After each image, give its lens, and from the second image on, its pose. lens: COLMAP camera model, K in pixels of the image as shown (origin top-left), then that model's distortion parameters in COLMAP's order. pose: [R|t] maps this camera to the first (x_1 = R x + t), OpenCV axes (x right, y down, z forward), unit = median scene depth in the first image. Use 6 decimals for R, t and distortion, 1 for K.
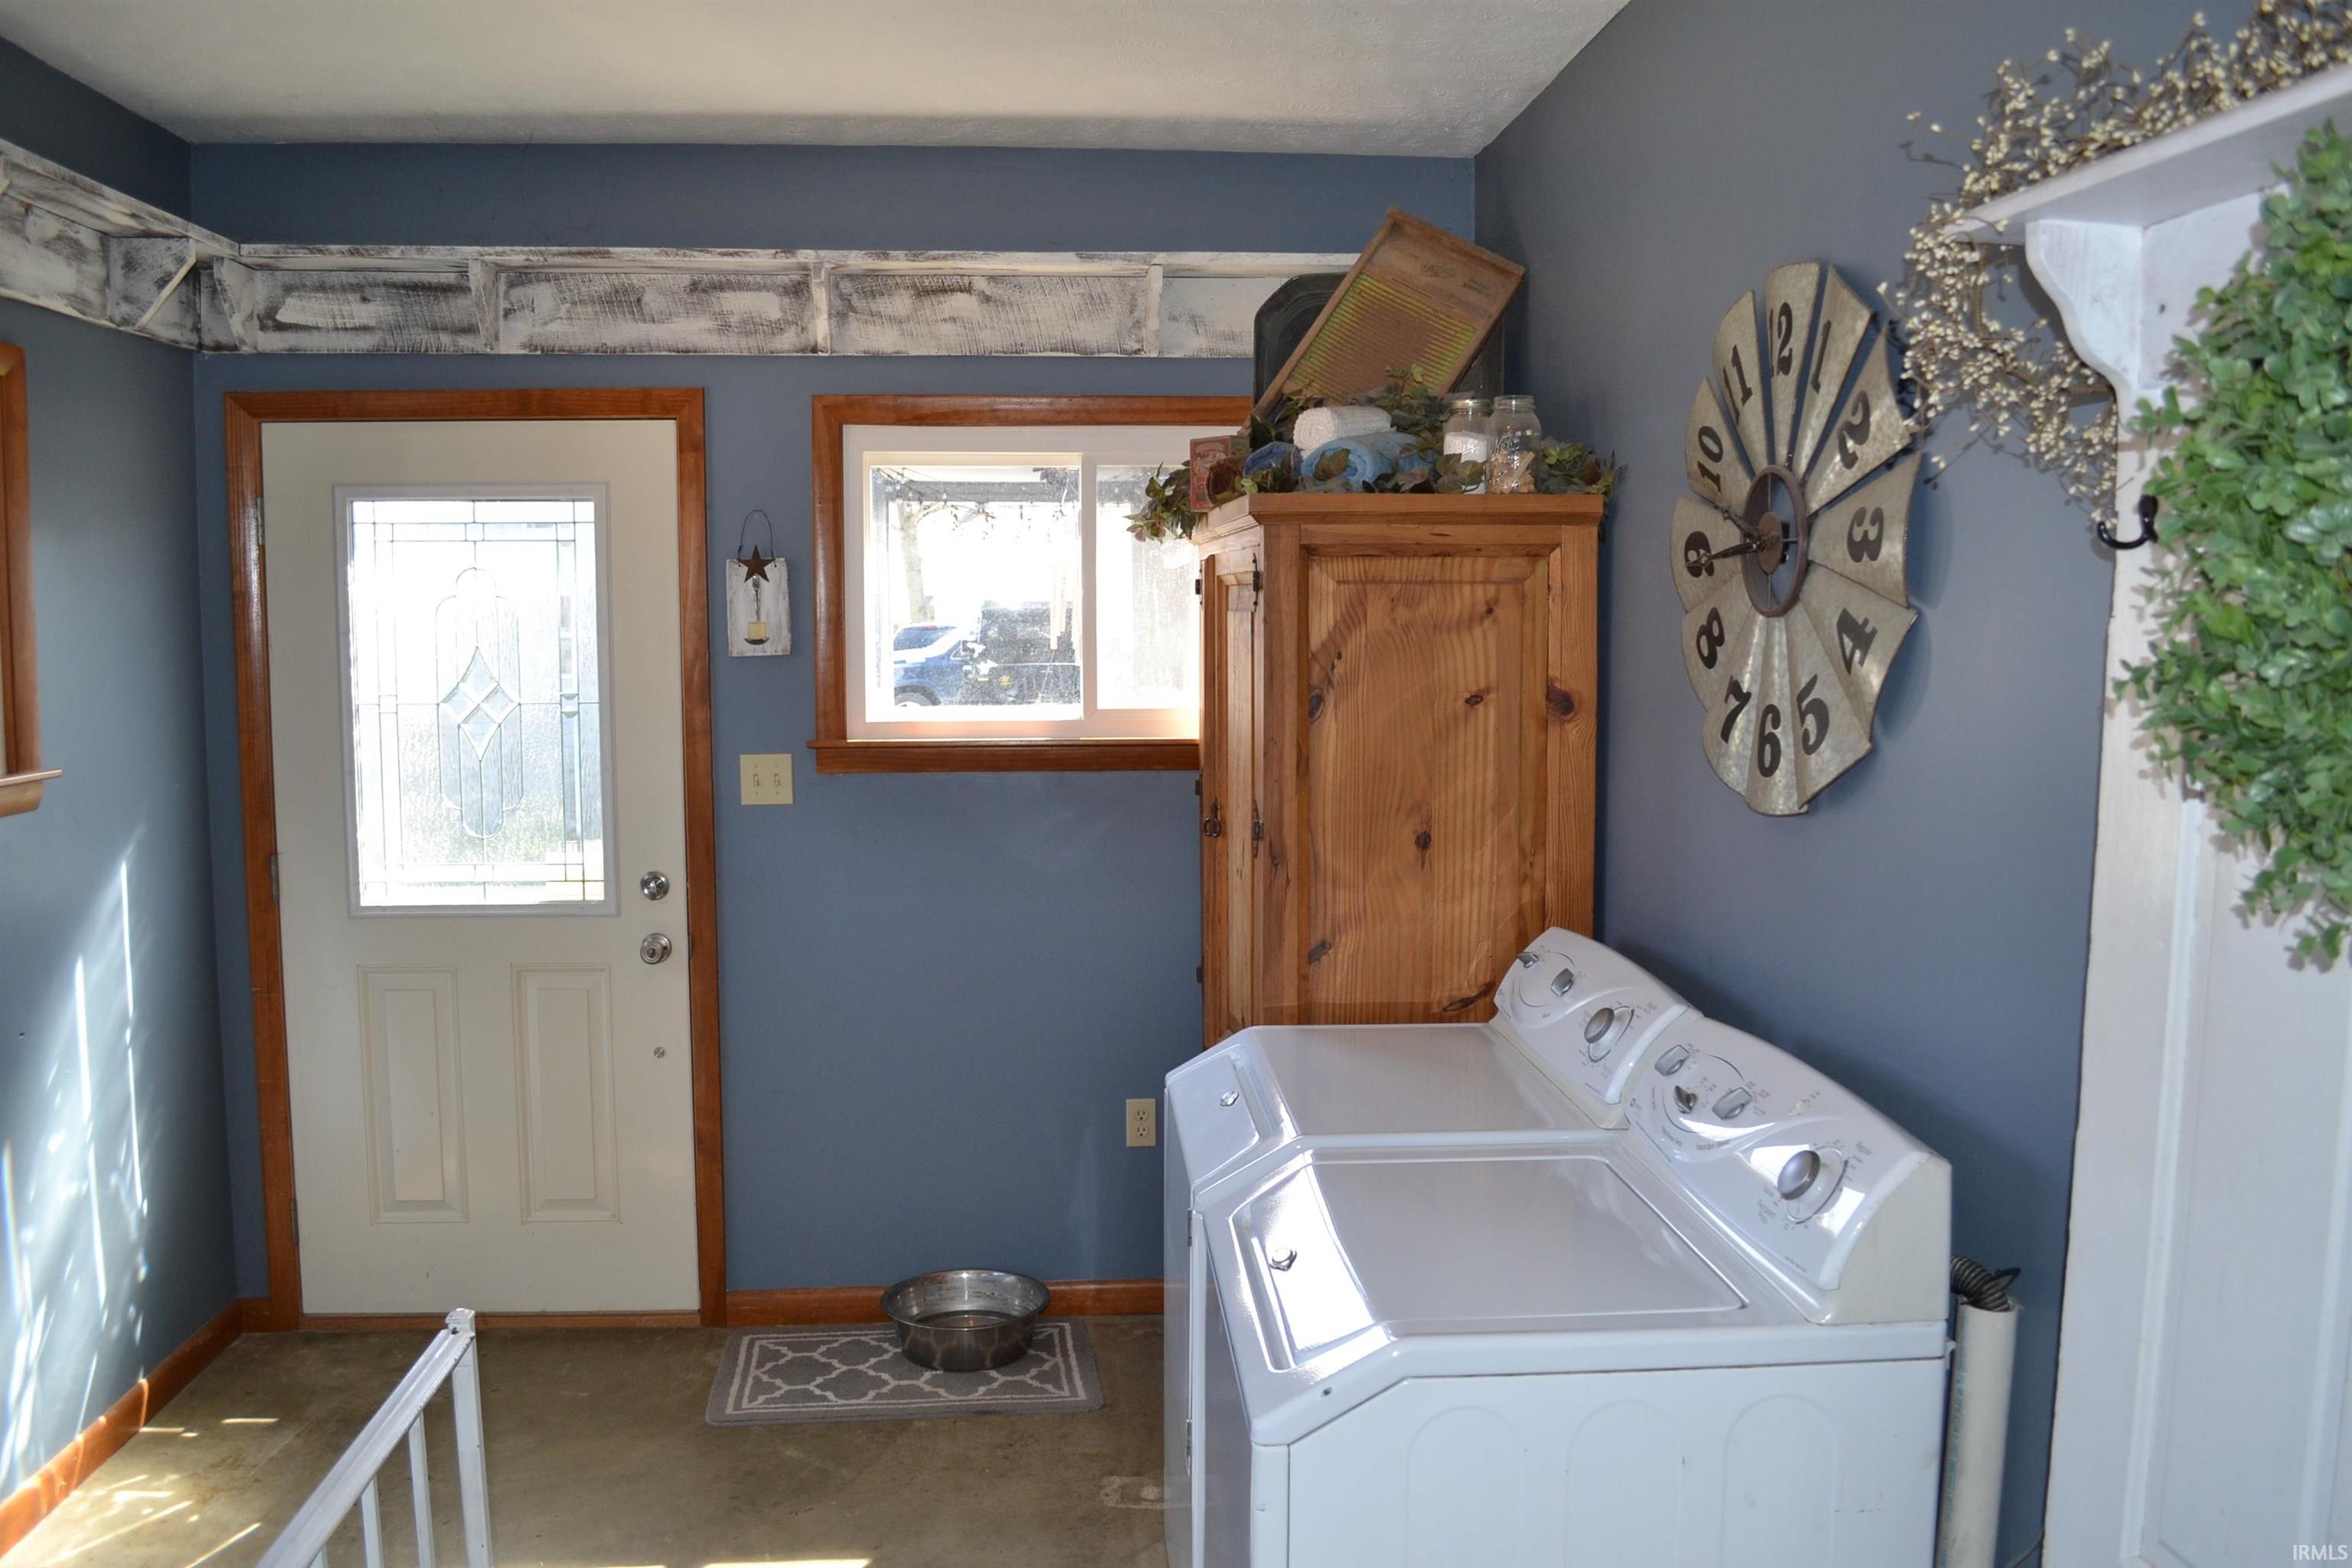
lens RADIAL K [[1893.2, 0, 1178.2], [0, 1893.2, 790.5], [0, 0, 1]] dist [-0.072570, 0.005200]
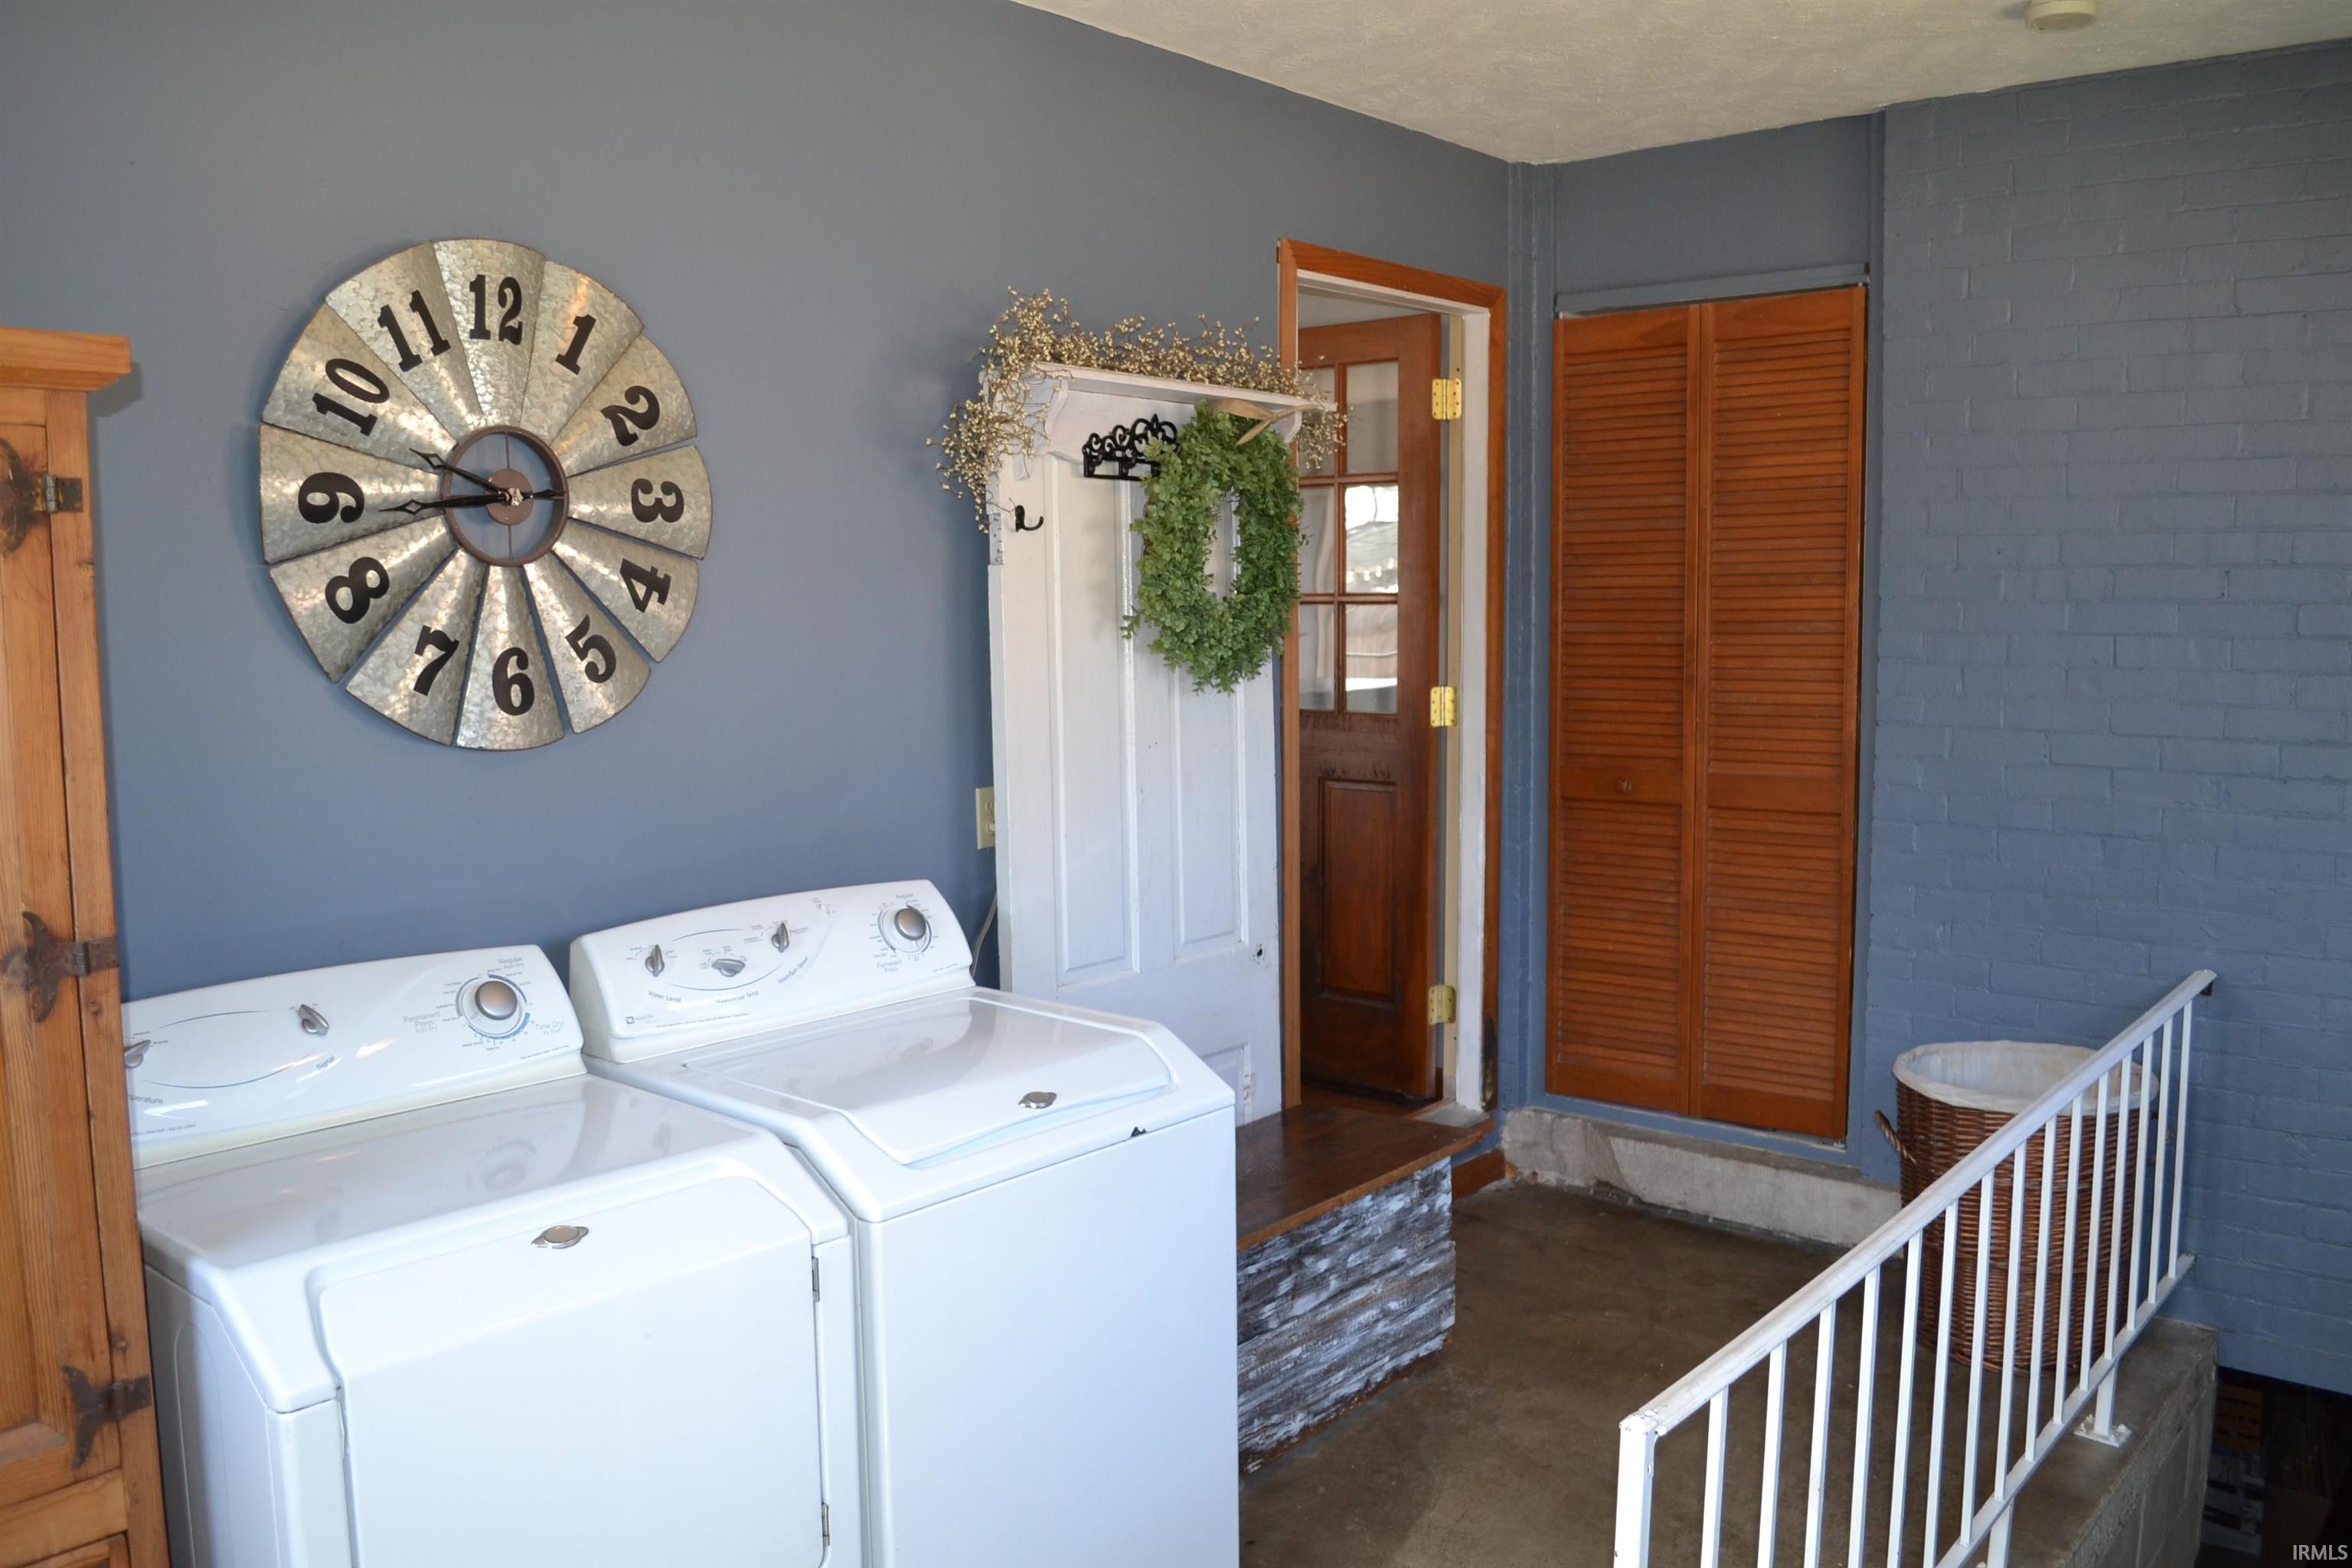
lens RADIAL K [[1893.2, 0, 1176.3], [0, 1893.2, 786.9], [0, 0, 1]] dist [-0.072570, 0.005200]
pose [[-0.726419, -0.065347, 0.684138, -0.662839], [0.070715, 0.983078, 0.168986, -0.115462], [-0.683604, 0.171134, -0.709506, 1.434854]]
